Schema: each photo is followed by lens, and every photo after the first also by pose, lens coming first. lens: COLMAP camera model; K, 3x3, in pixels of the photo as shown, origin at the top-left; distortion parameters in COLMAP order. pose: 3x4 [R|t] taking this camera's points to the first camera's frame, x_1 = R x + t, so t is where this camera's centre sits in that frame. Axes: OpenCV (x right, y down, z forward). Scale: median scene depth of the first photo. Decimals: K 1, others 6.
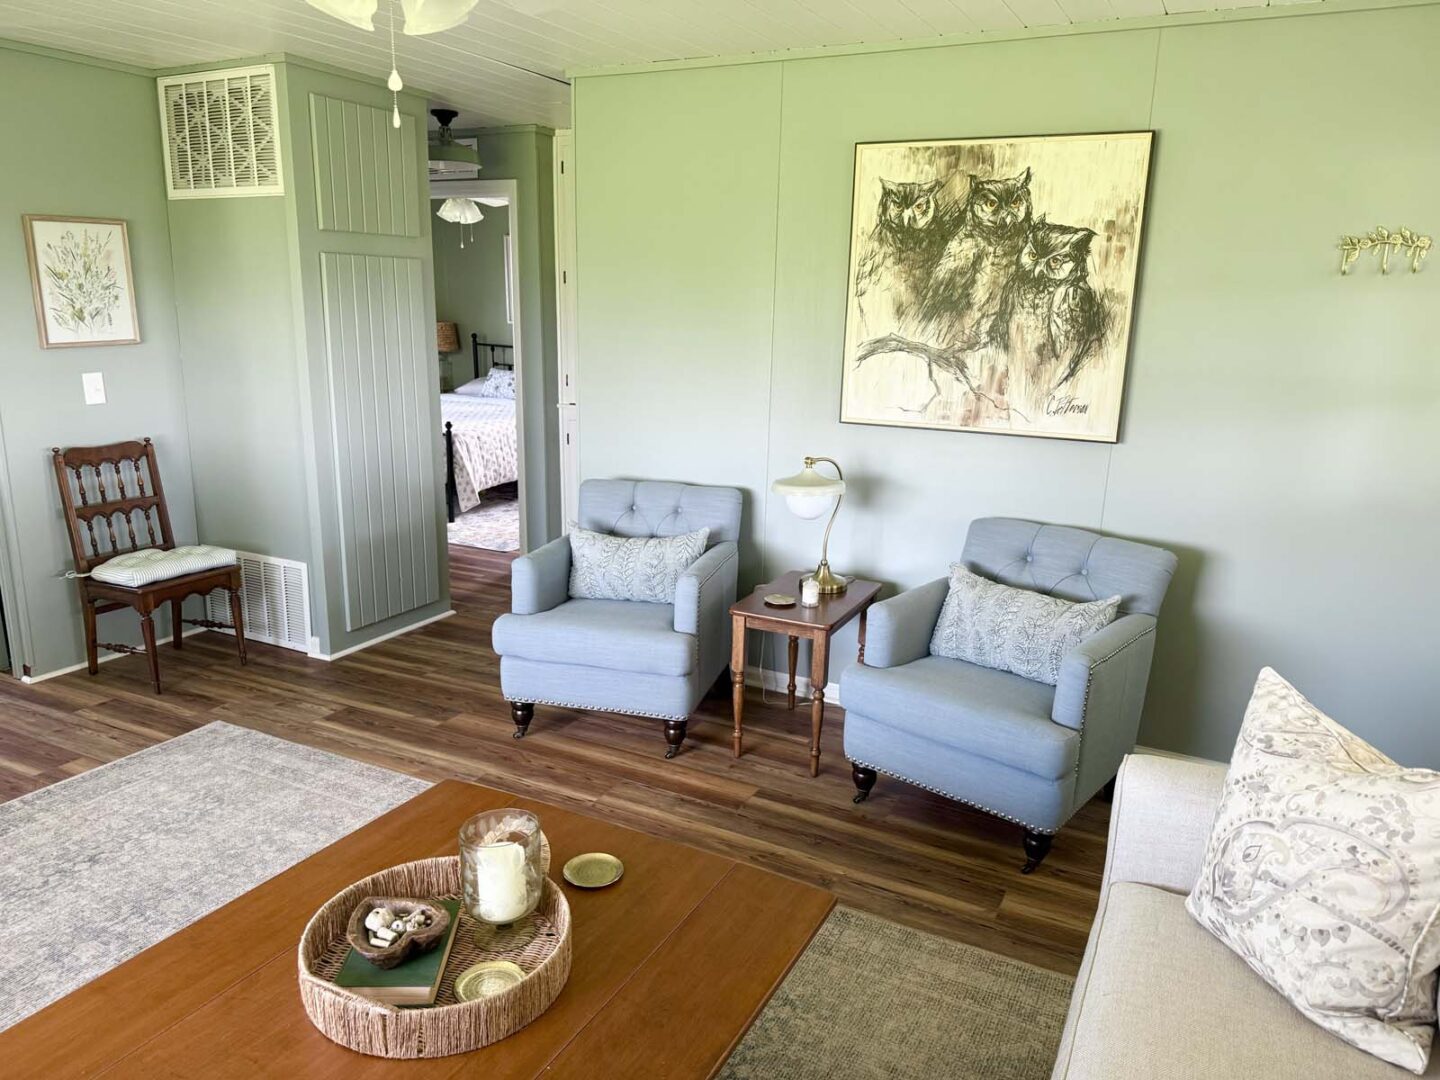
lens RADIAL K [[1007.3, 0, 752.6], [0, 1007.3, 563.2], [0, 0, 1]] dist [0.023485, -0.035582]
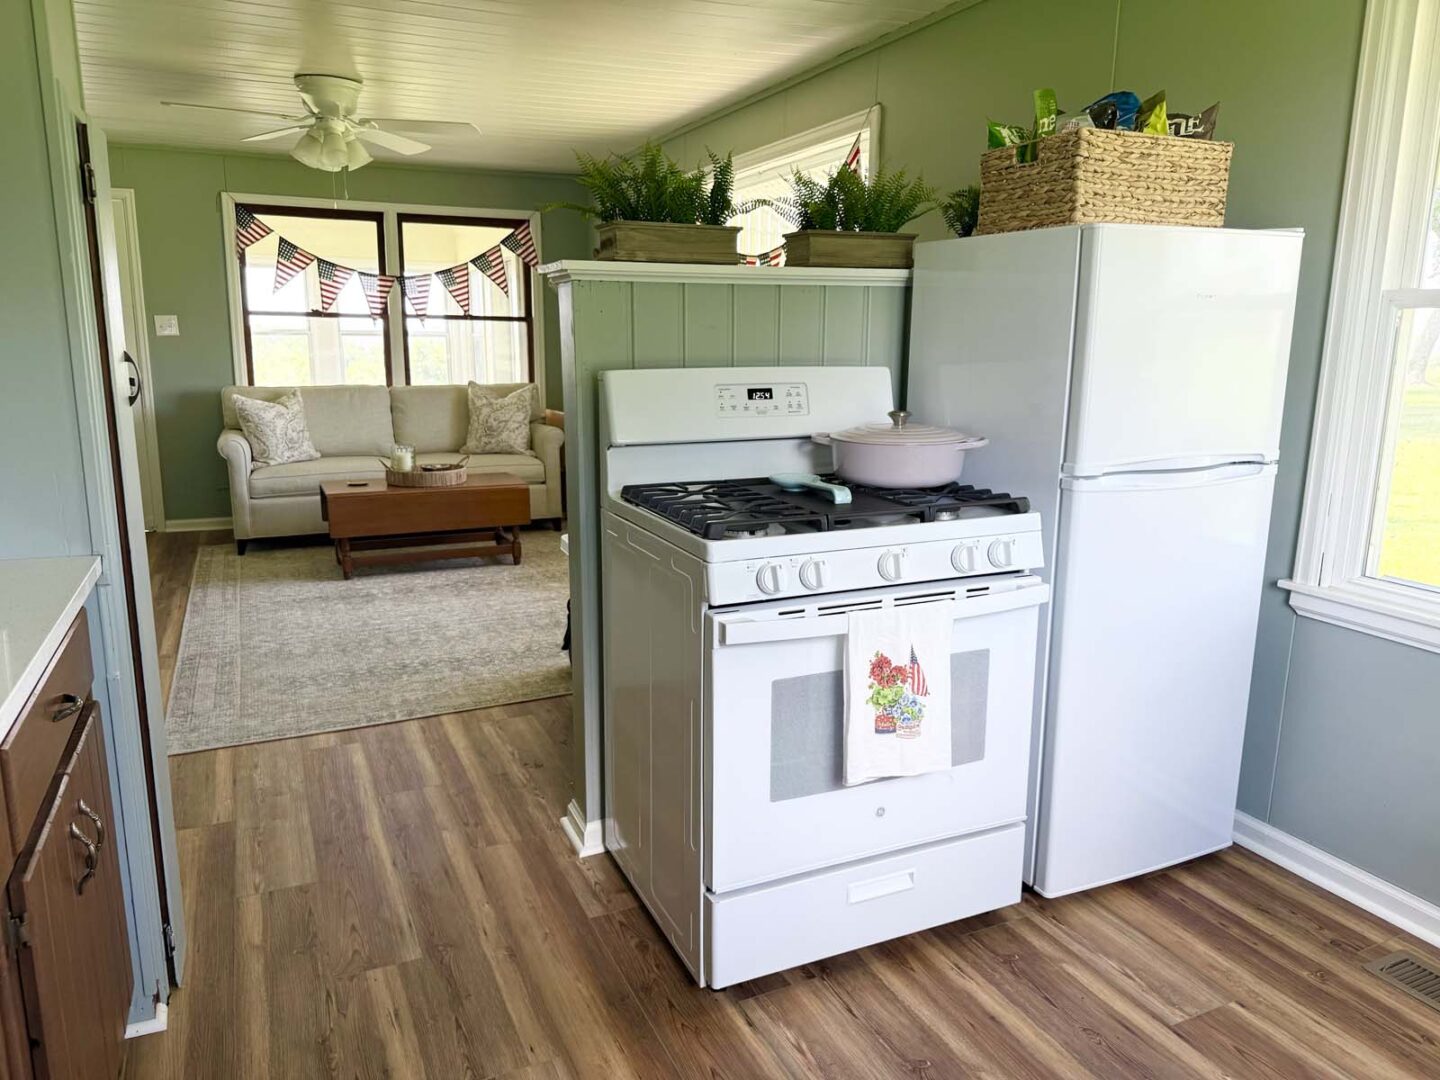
lens RADIAL K [[1007.3, 0, 726.9], [0, 1007.3, 545.2], [0, 0, 1]] dist [0.023485, -0.035582]
pose [[-0.781845, -0.155582, 0.603749, -1.497393], [0.132843, 0.904558, 0.405127, -0.304350], [-0.609156, 0.396951, -0.686556, 1.327302]]
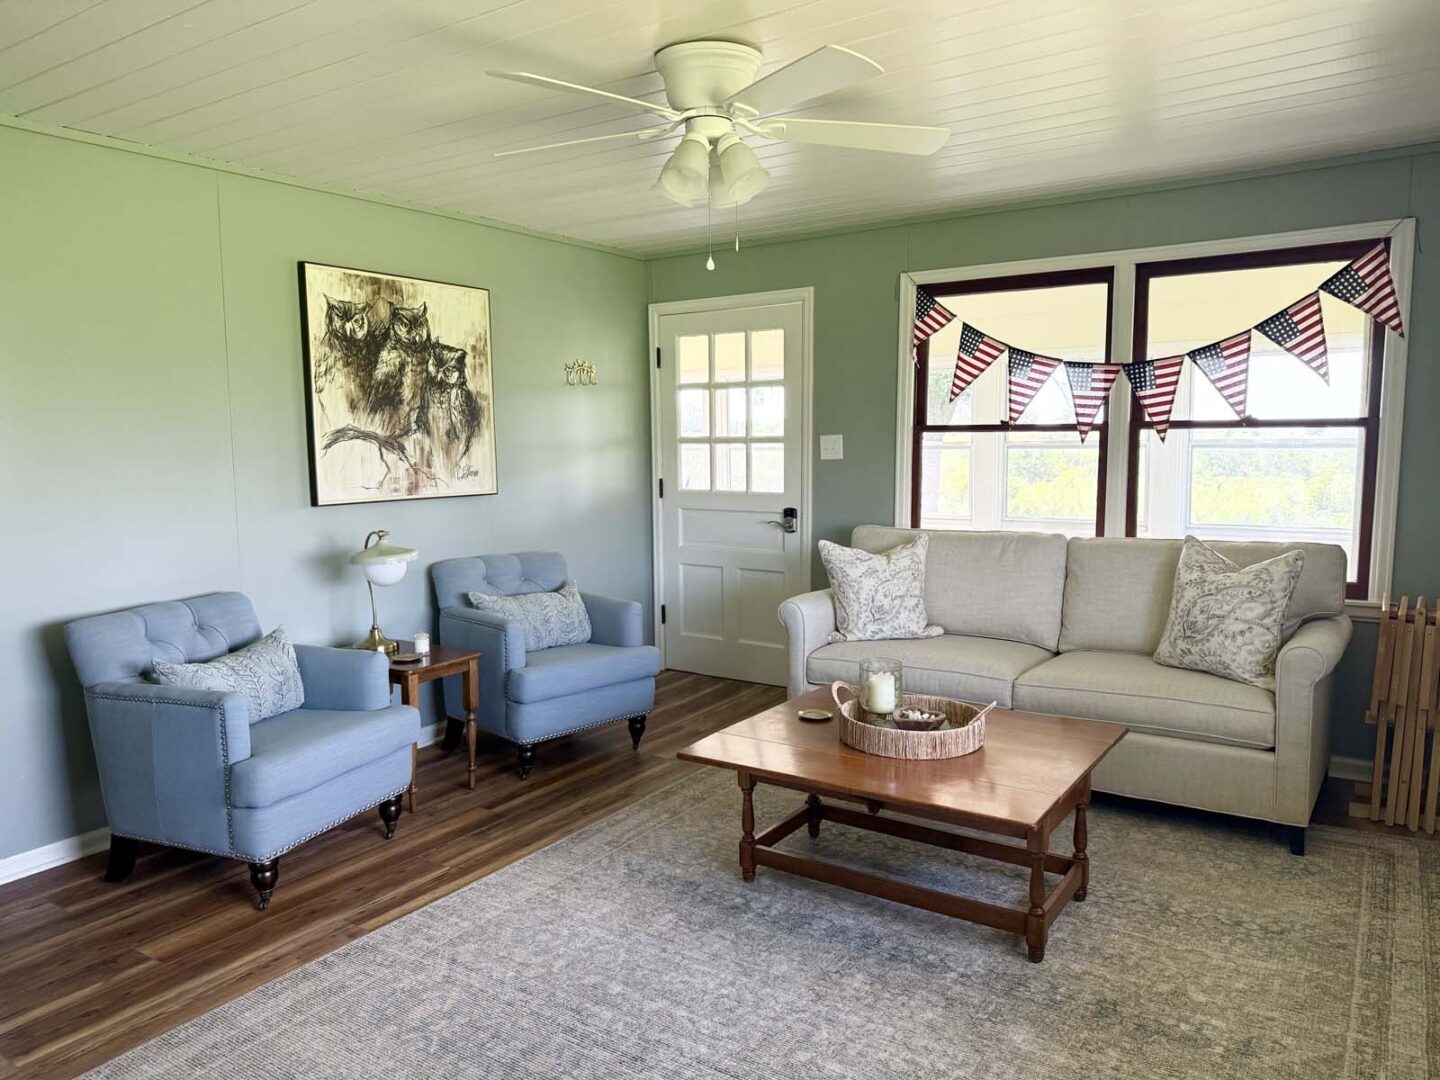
lens RADIAL K [[1007.3, 0, 724.0], [0, 1007.3, 549.1], [0, 0, 1]] dist [0.023485, -0.035582]
pose [[0.117768, -0.129583, 0.984550, -1.018631], [0.267712, 0.958885, 0.094182, -0.088528], [-0.956274, 0.252485, 0.147617, 0.474122]]
